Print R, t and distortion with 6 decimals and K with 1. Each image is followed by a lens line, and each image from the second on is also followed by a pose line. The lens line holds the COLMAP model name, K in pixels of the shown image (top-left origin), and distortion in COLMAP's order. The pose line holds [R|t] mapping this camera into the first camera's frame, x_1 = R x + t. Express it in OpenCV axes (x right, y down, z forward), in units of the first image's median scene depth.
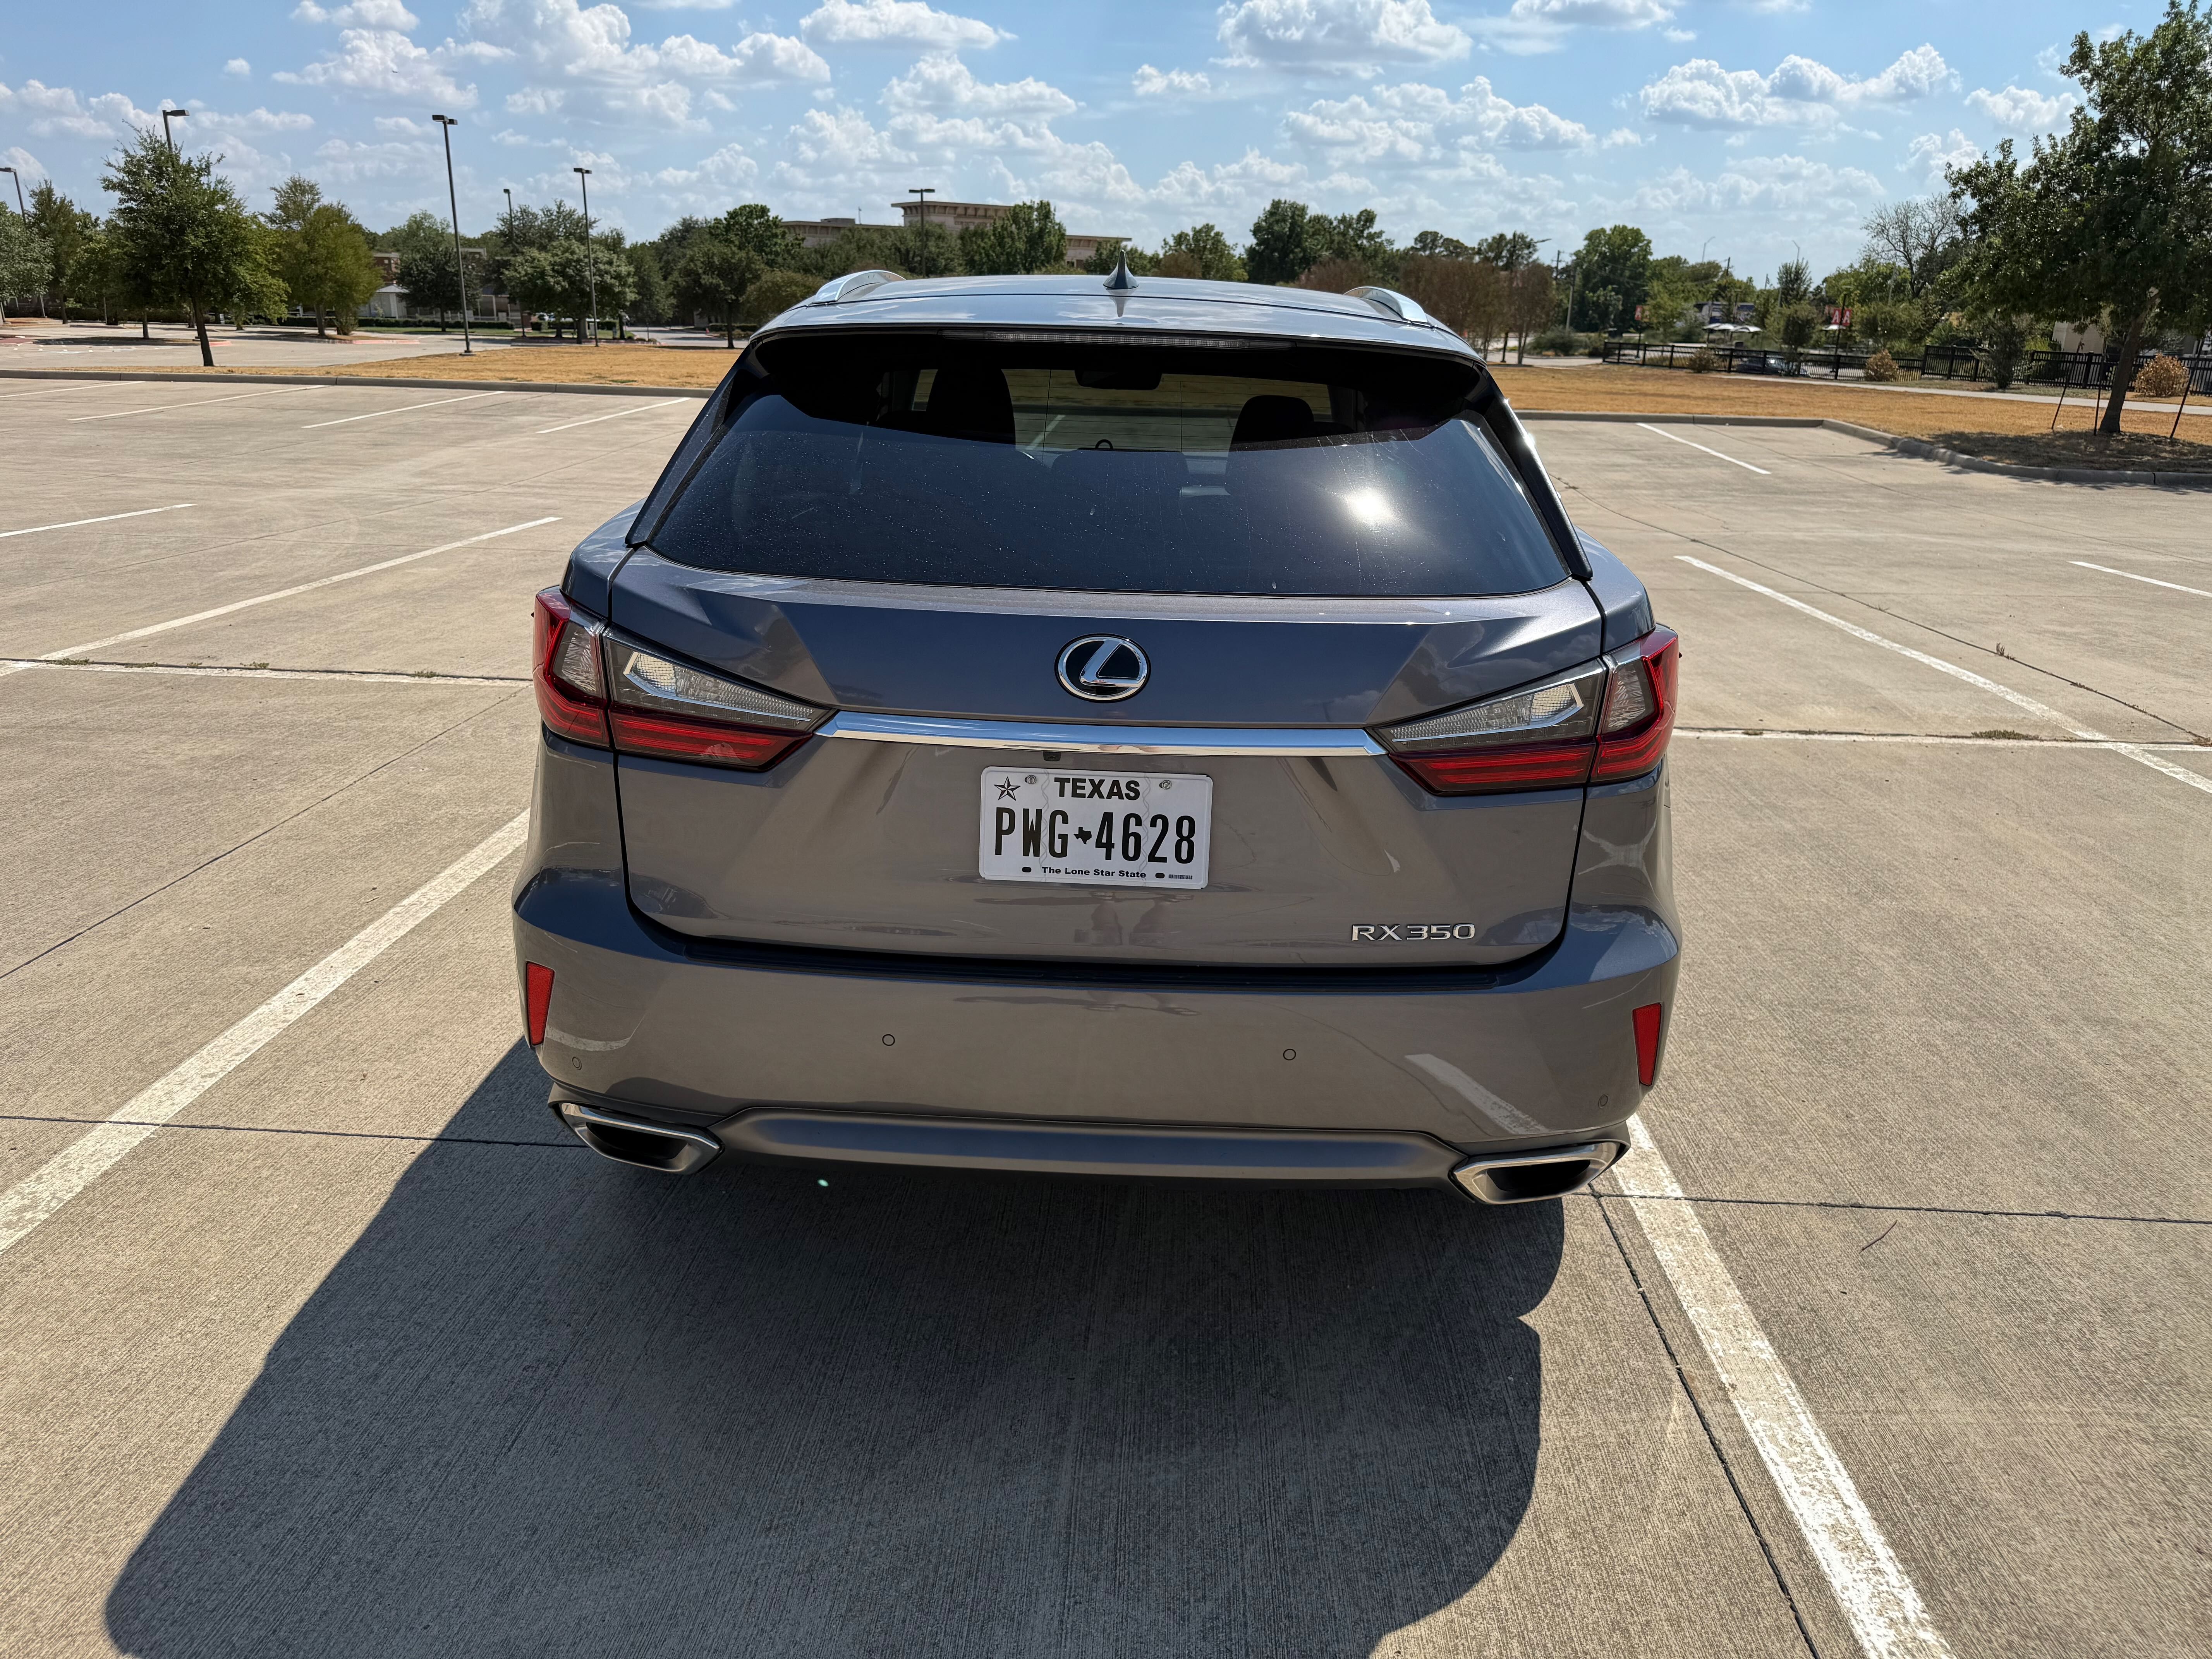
lens RADIAL K [[1567.3, 0, 1109.3], [0, 1567.3, 834.9], [0, 0, 1]] dist [0.023211, -0.028373]
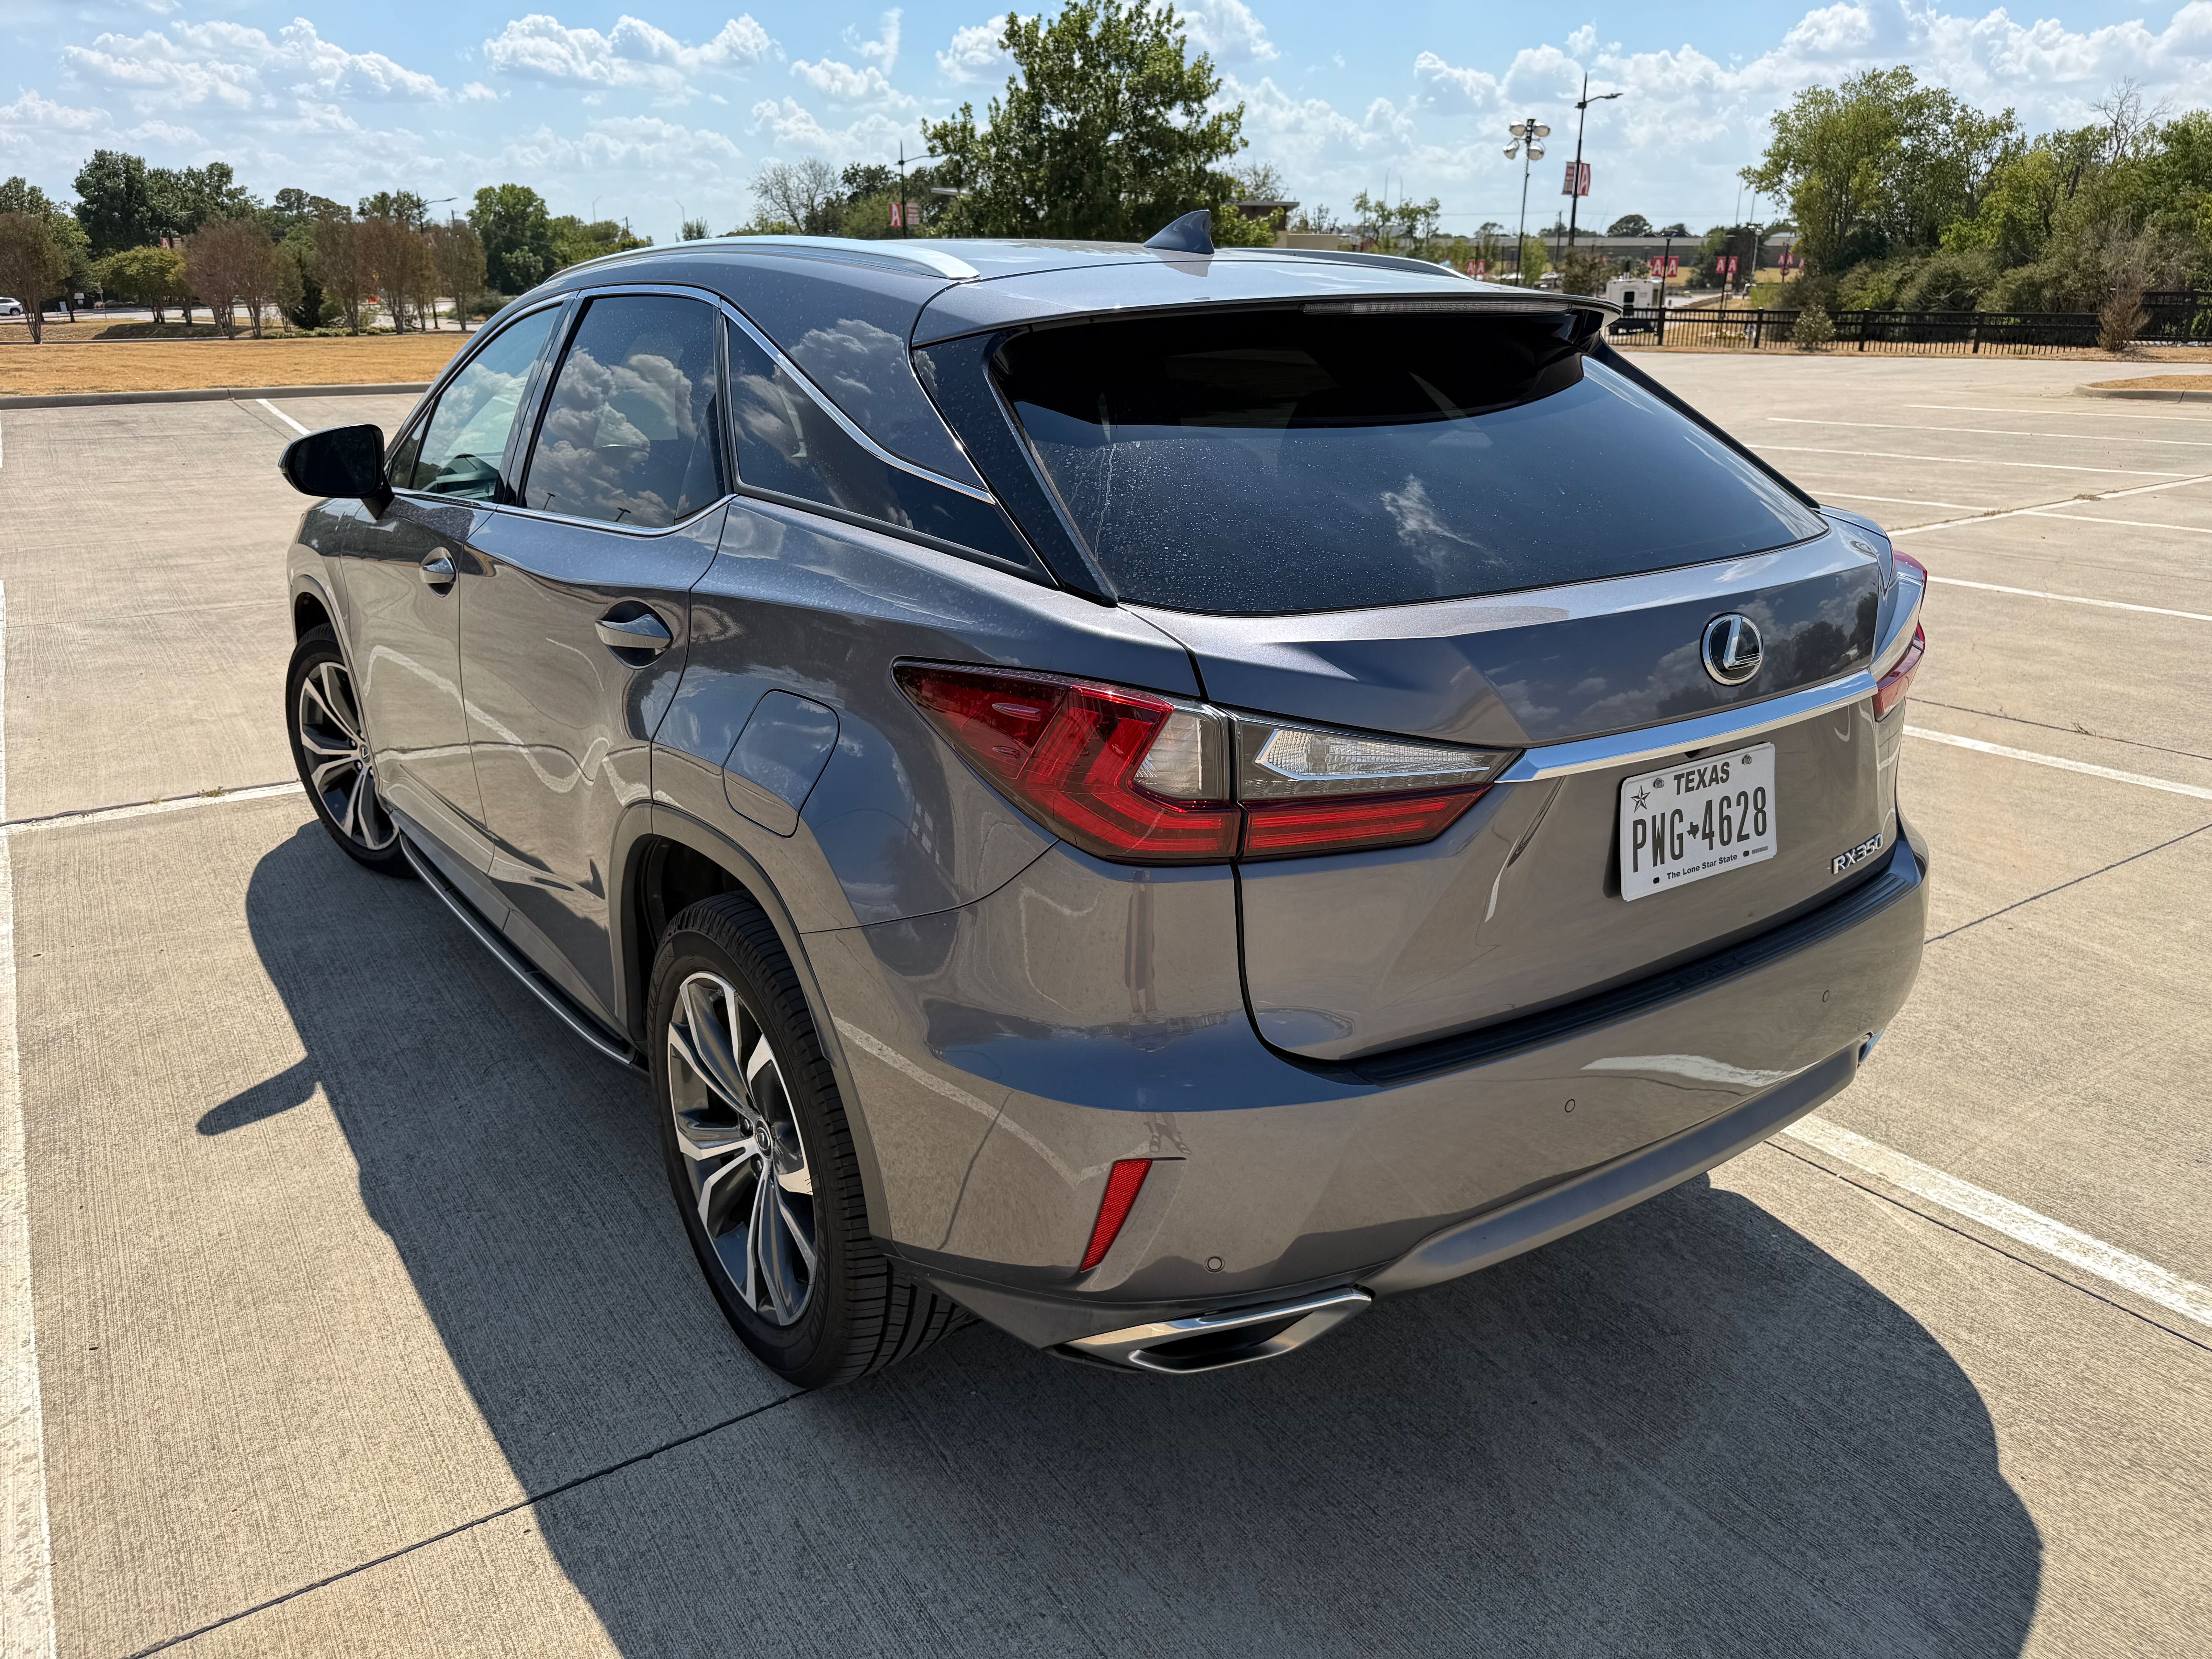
lens RADIAL K [[1567.3, 0, 1108.9], [0, 1567.3, 846.8], [0, 0, 1]] dist [0.023211, -0.028373]
pose [[0.801954, -0.225548, 0.553170, -0.385241], [0.209532, 0.973359, 0.093108, -0.070955], [-0.559434, 0.041238, 0.827849, 0.189198]]
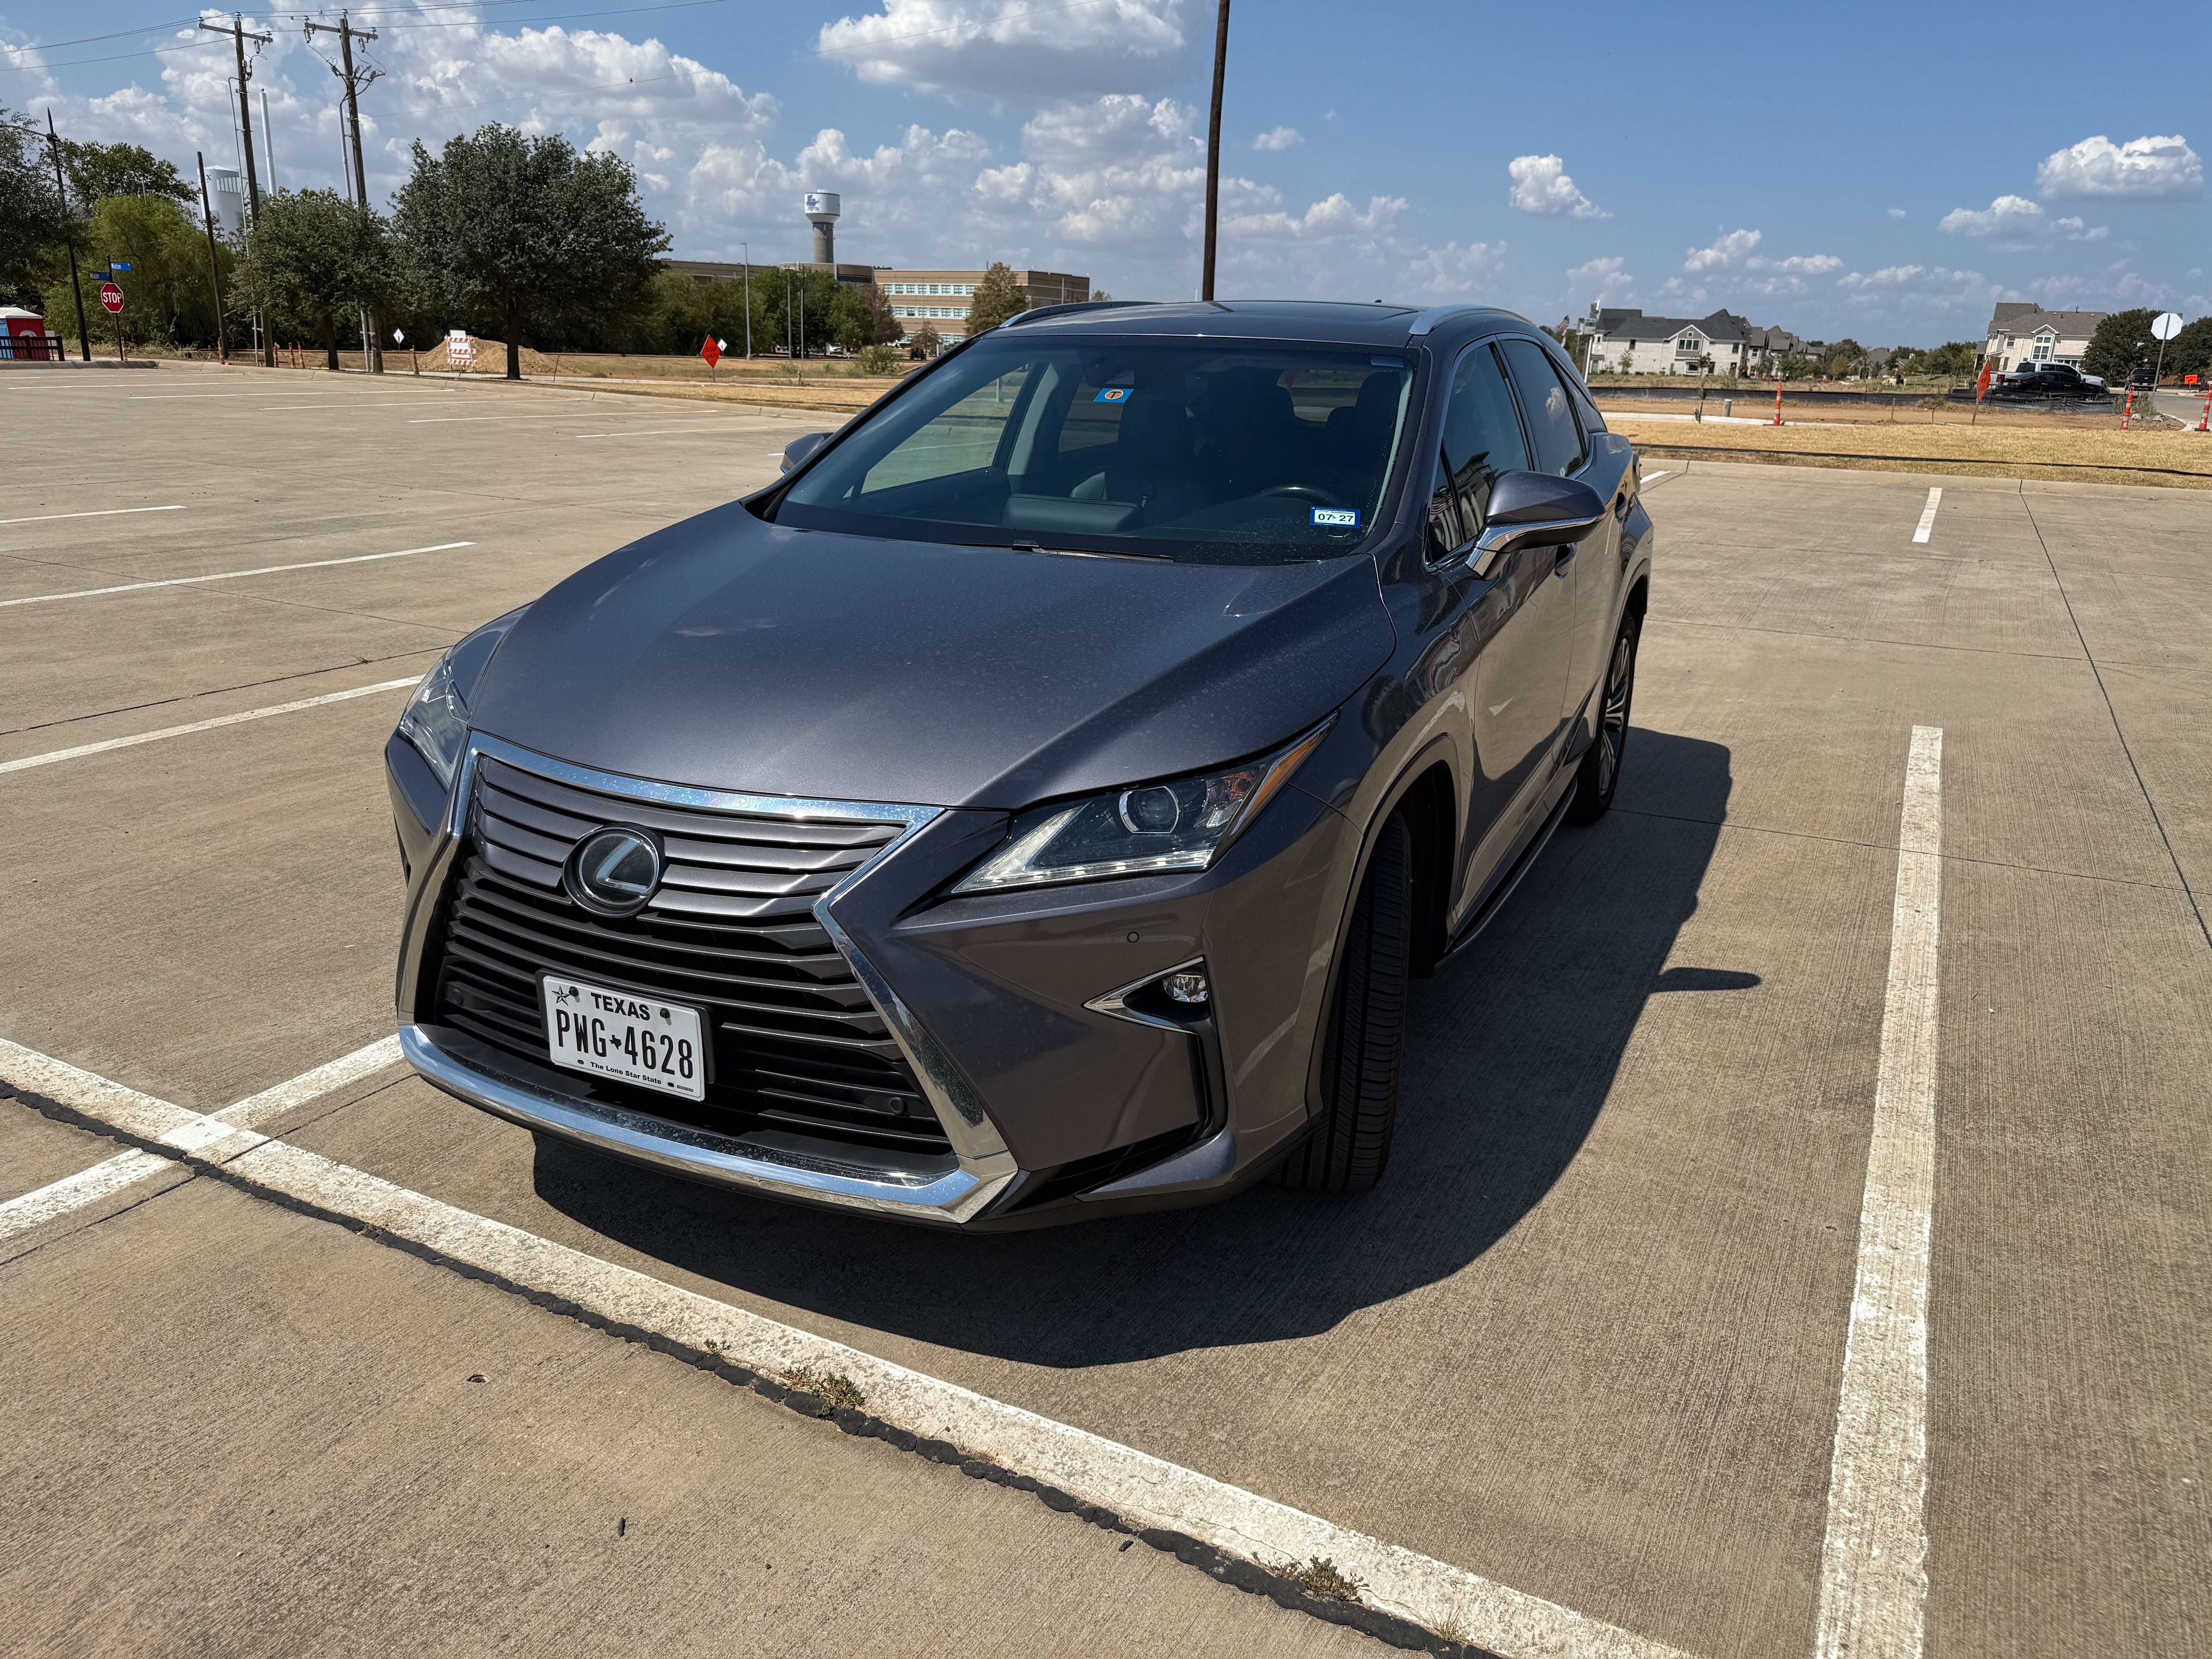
lens RADIAL K [[1567.3, 0, 1113.5], [0, 1567.3, 818.5], [0, 0, 1]] dist [0.023211, -0.028373]
pose [[-0.907266, -0.172504, 0.383552, -0.342979], [0.079142, 0.825681, 0.558558, -0.597575], [-0.413045, 0.537115, -0.735460, 1.817439]]
